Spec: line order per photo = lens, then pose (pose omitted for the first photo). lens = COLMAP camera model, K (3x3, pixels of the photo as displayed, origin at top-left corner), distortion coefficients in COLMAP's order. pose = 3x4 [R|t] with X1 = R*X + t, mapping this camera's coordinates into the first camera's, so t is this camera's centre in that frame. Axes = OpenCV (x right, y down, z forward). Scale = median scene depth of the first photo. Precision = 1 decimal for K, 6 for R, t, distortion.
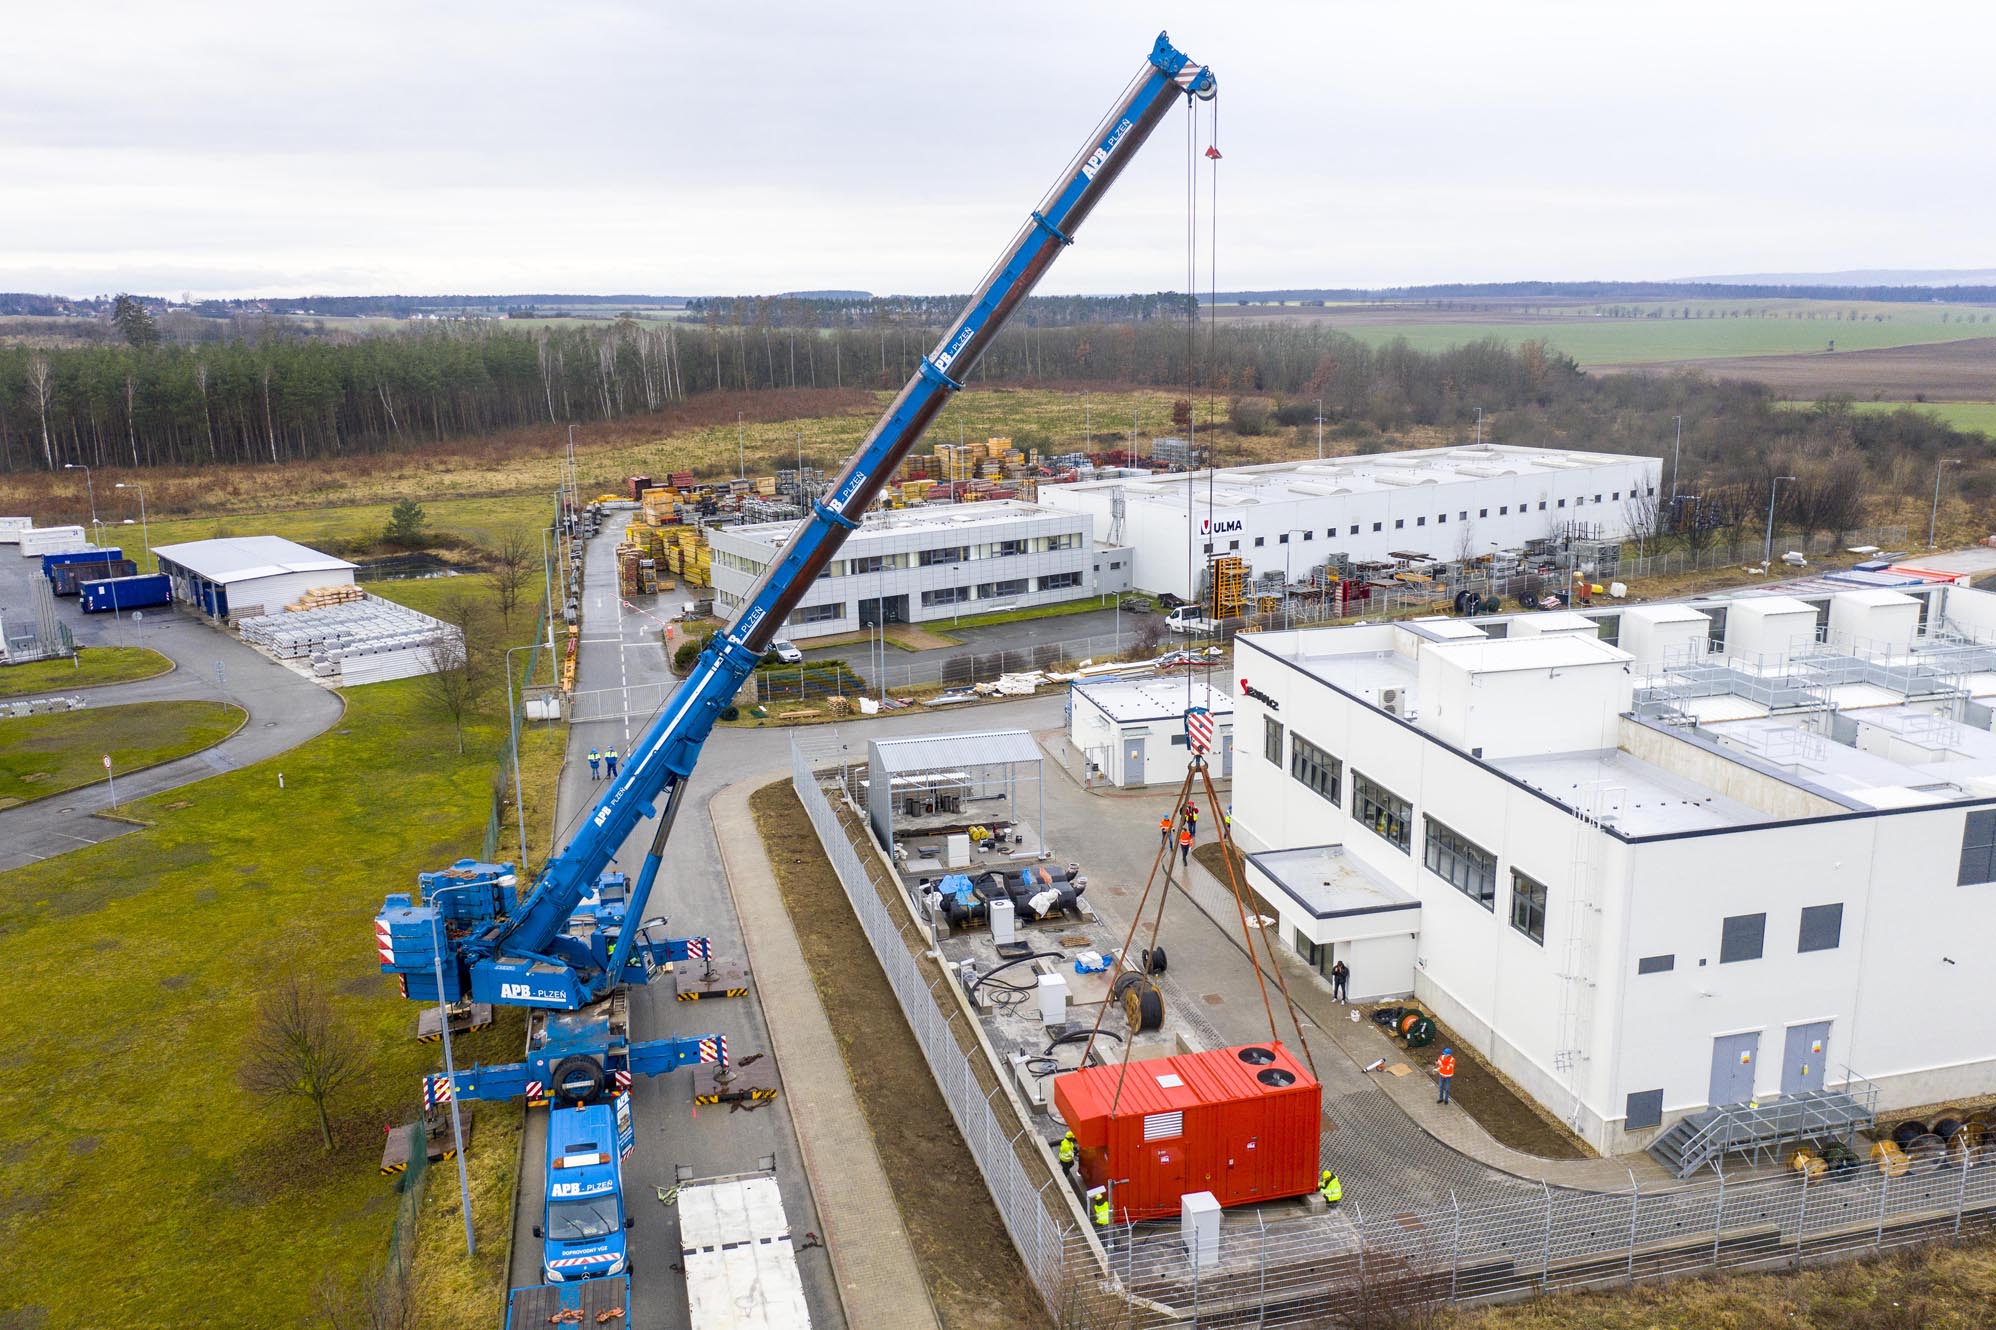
lens RADIAL K [[1577.7, 0, 990.6], [0, 1577.7, 664.9], [0, 0, 1]] dist [-0.015777, 0.007587]
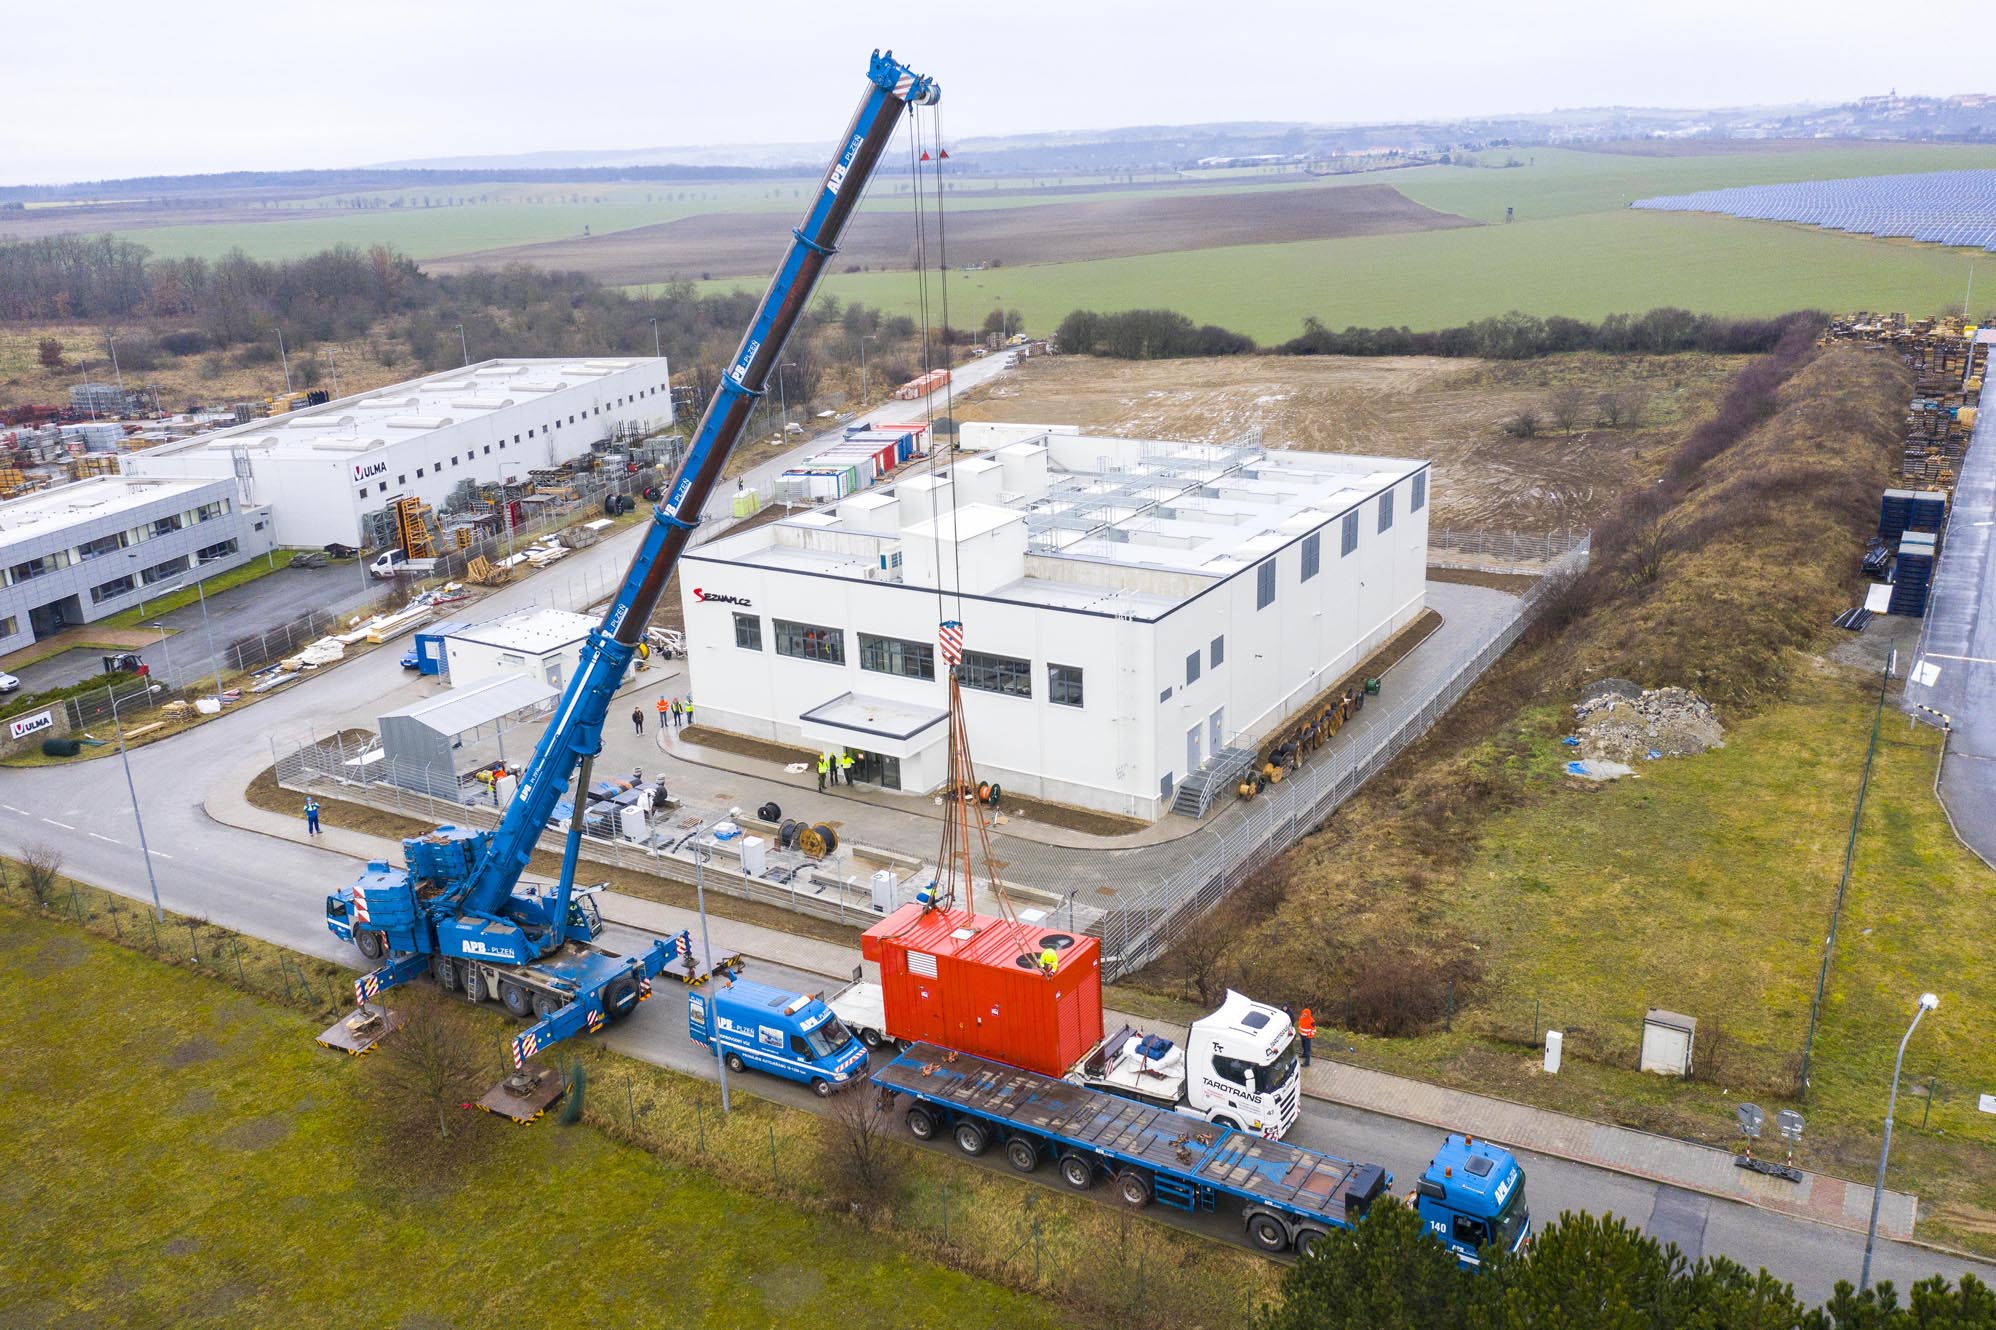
lens RADIAL K [[1577.7, 0, 990.6], [0, 1577.7, 664.9], [0, 0, 1]] dist [-0.015777, 0.007587]
pose [[0.723710, -0.225597, 0.652189, -0.308561], [0.180590, 0.974036, 0.136533, -0.037707], [-0.666057, 0.018968, 0.745660, -0.033756]]
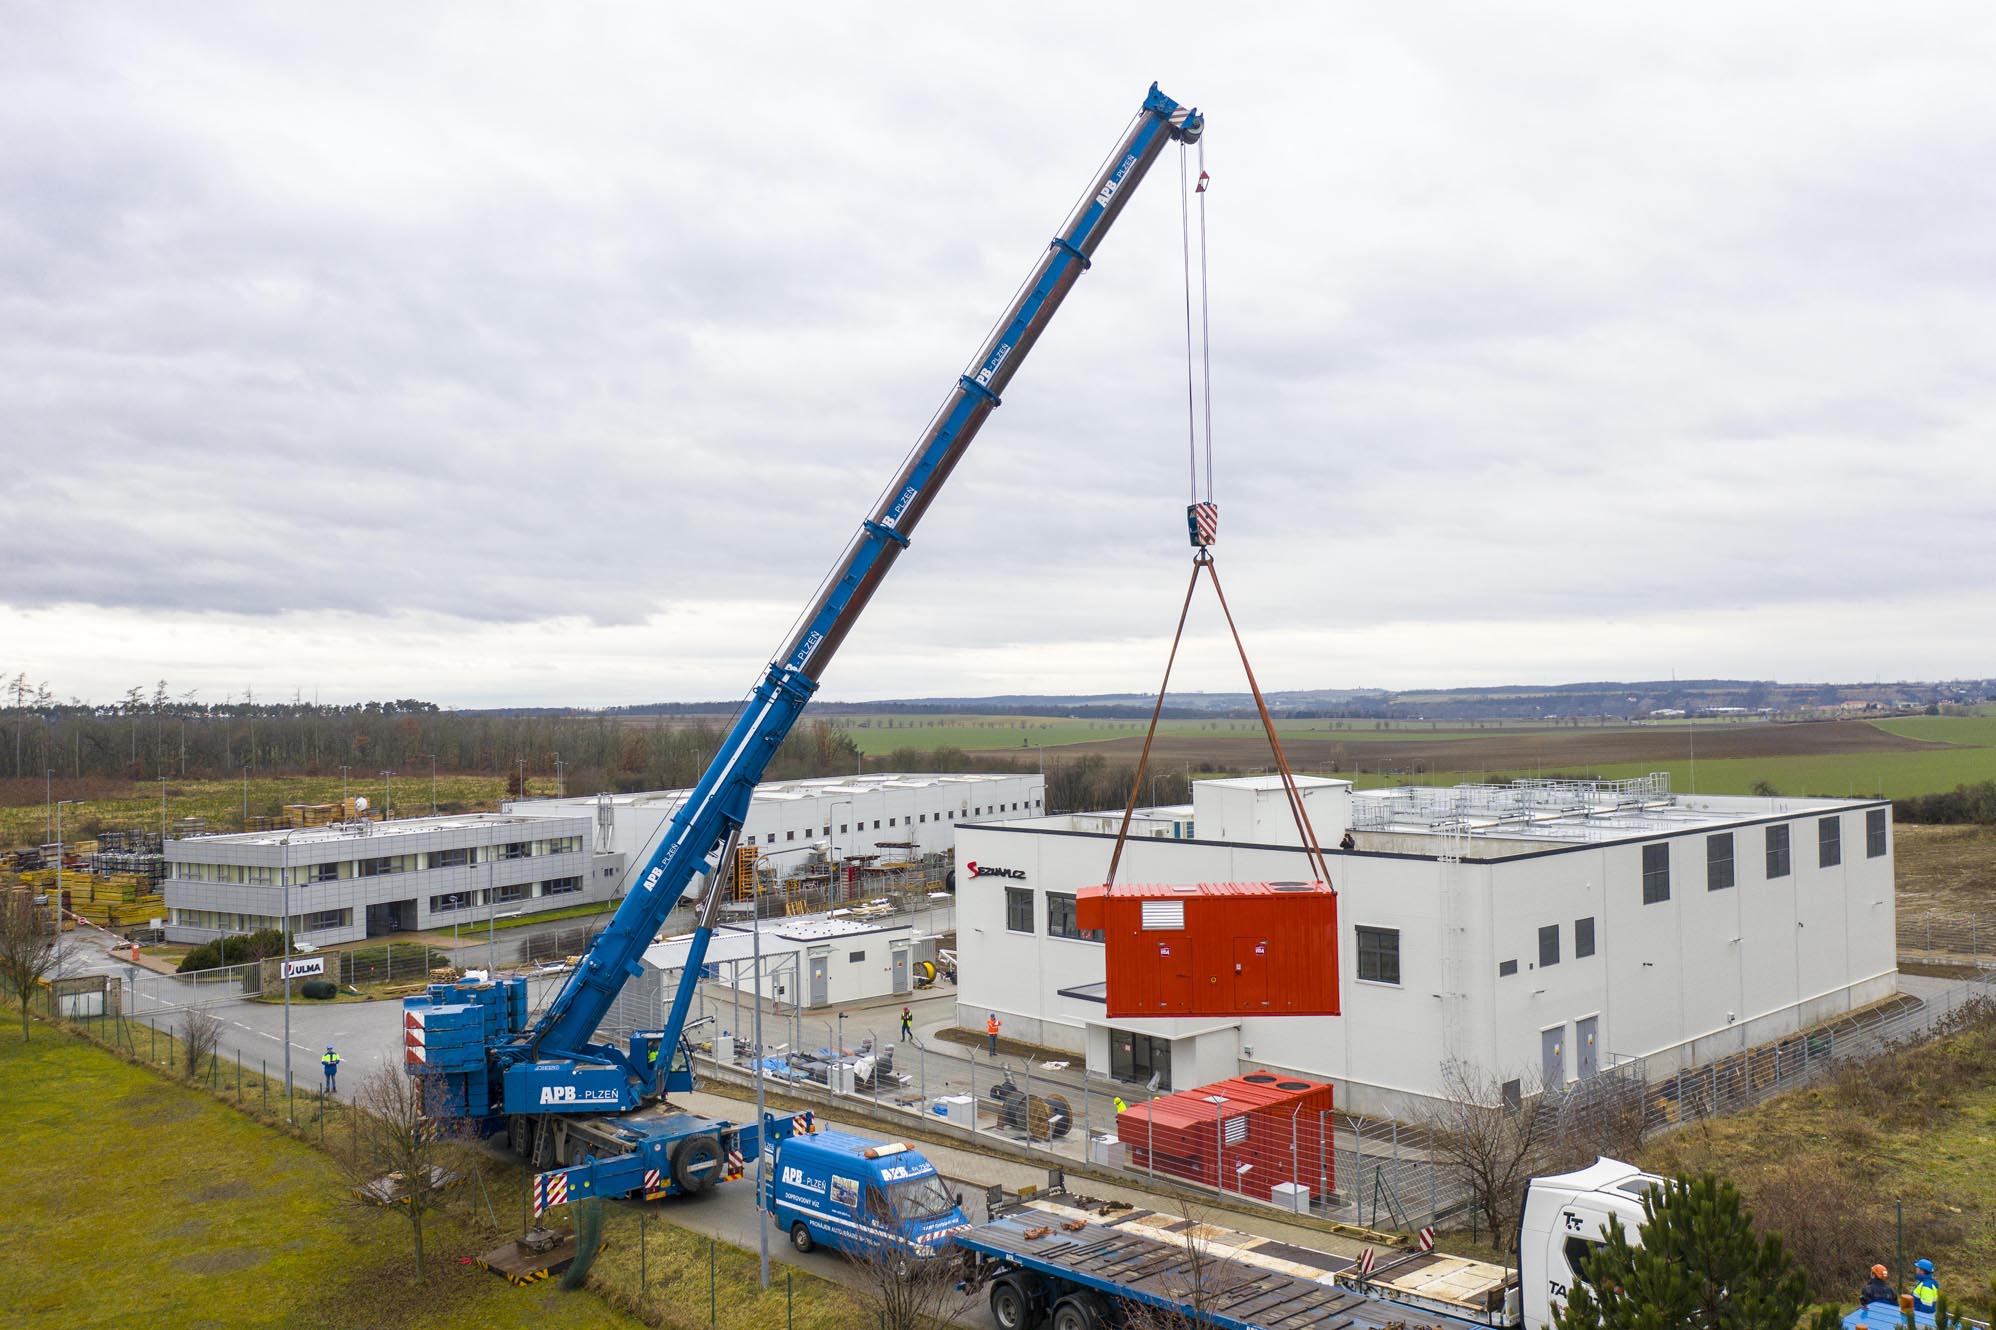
lens RADIAL K [[1577.3, 0, 990.8], [0, 1577.3, 661.3], [0, 0, 1]] dist [-0.022887, 0.004608]
pose [[0.883696, 0.018363, 0.467701, -0.213678], [0.105867, 0.965493, -0.237938, 0.085858], [-0.455931, 0.259779, 0.851259, 0.029054]]
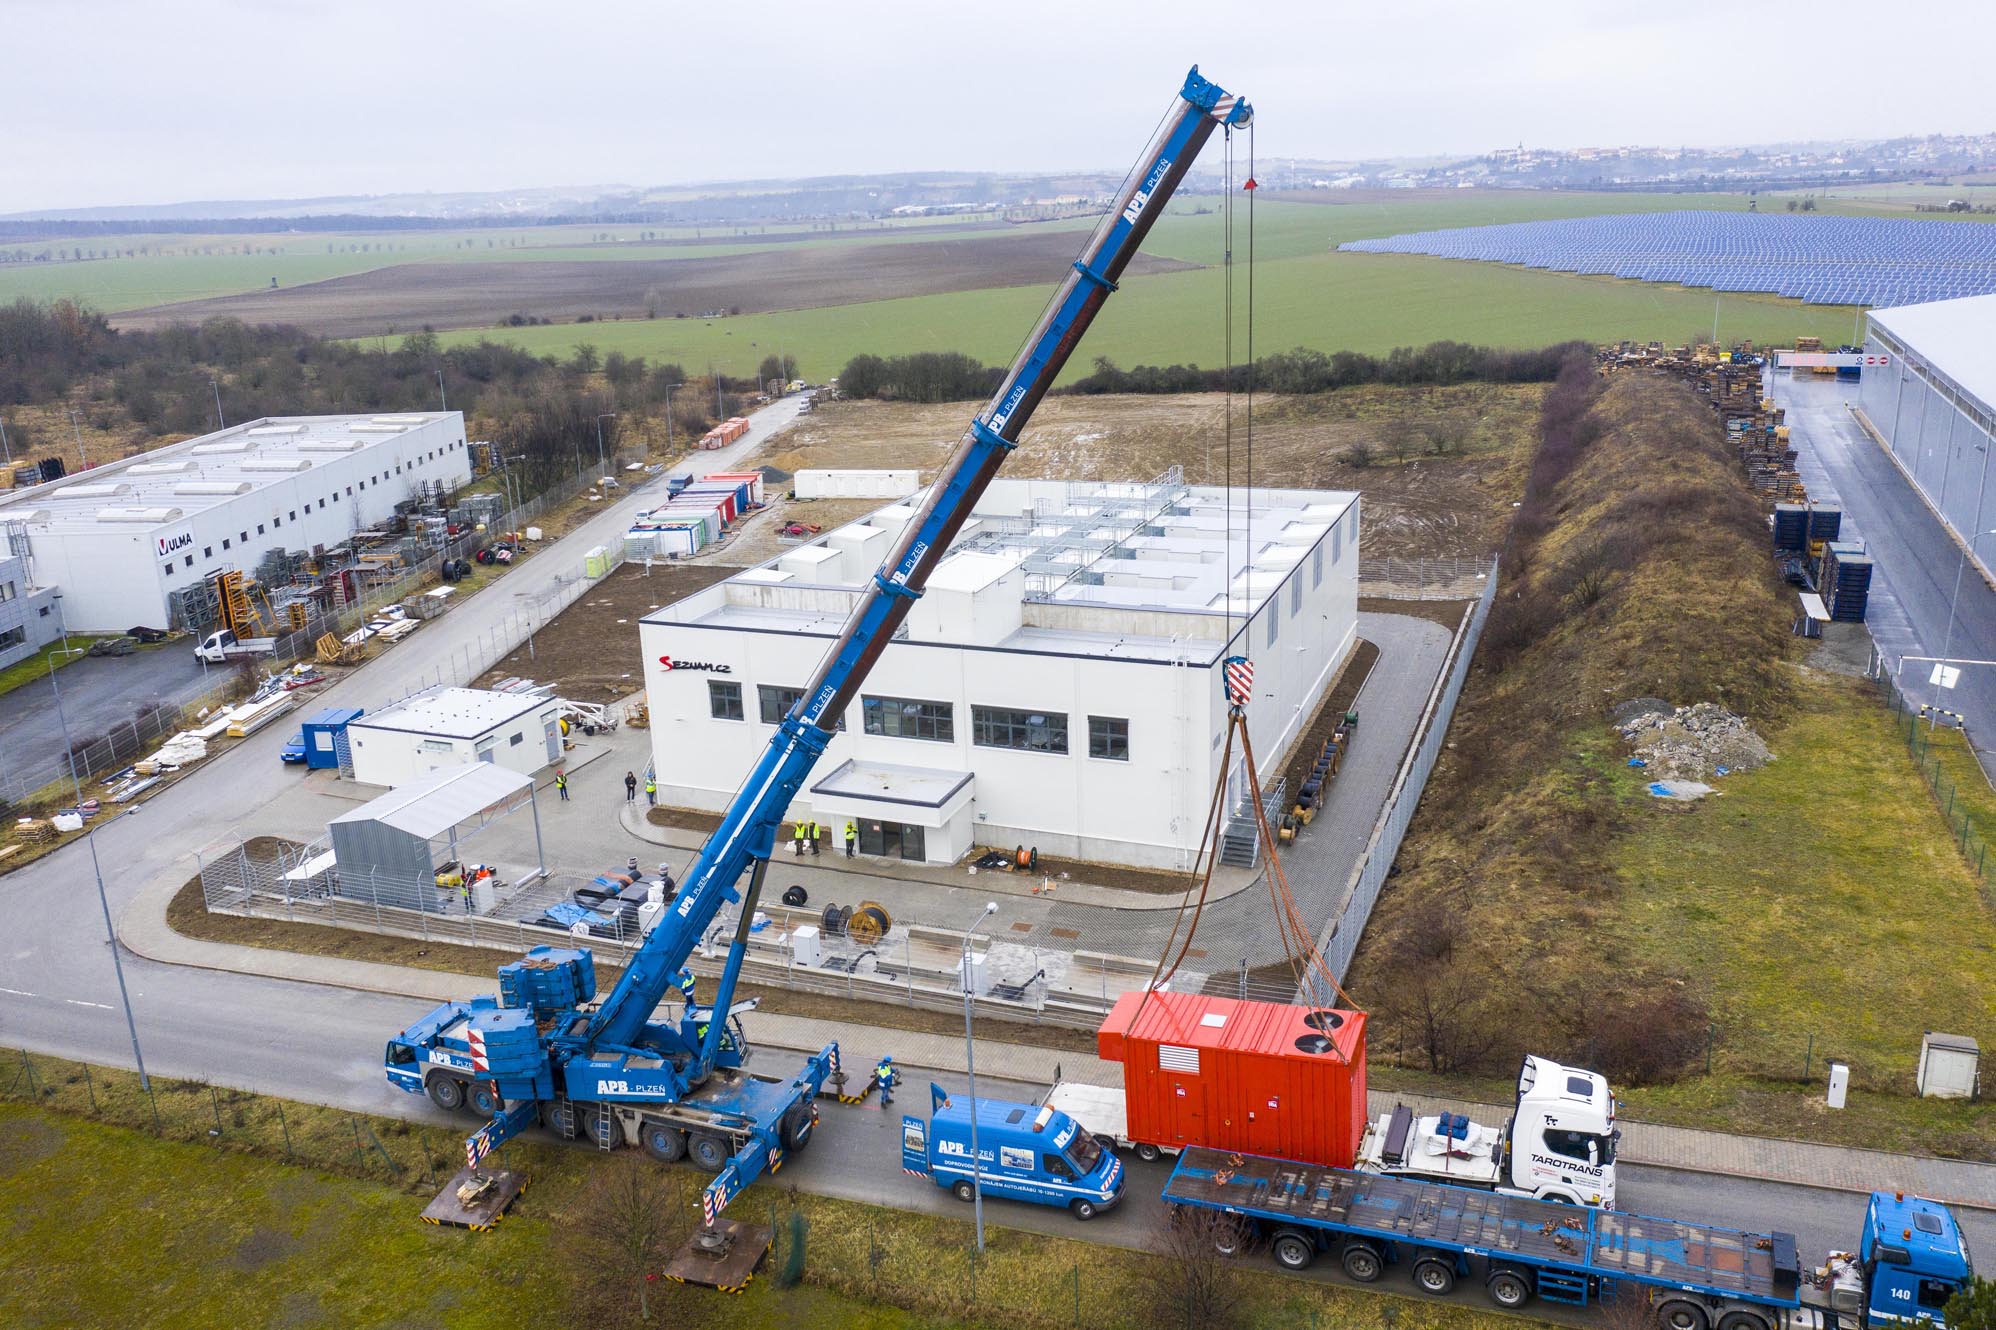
lens RADIAL K [[1576.1, 0, 990.4], [0, 1576.1, 665.0], [0, 0, 1]] dist [-0.016060, 0.005670]
pose [[0.580351, -0.241920, 0.777603, -0.364710], [0.209463, 0.967075, 0.144538, -0.062313], [-0.786967, 0.078996, 0.611917, 0.092607]]
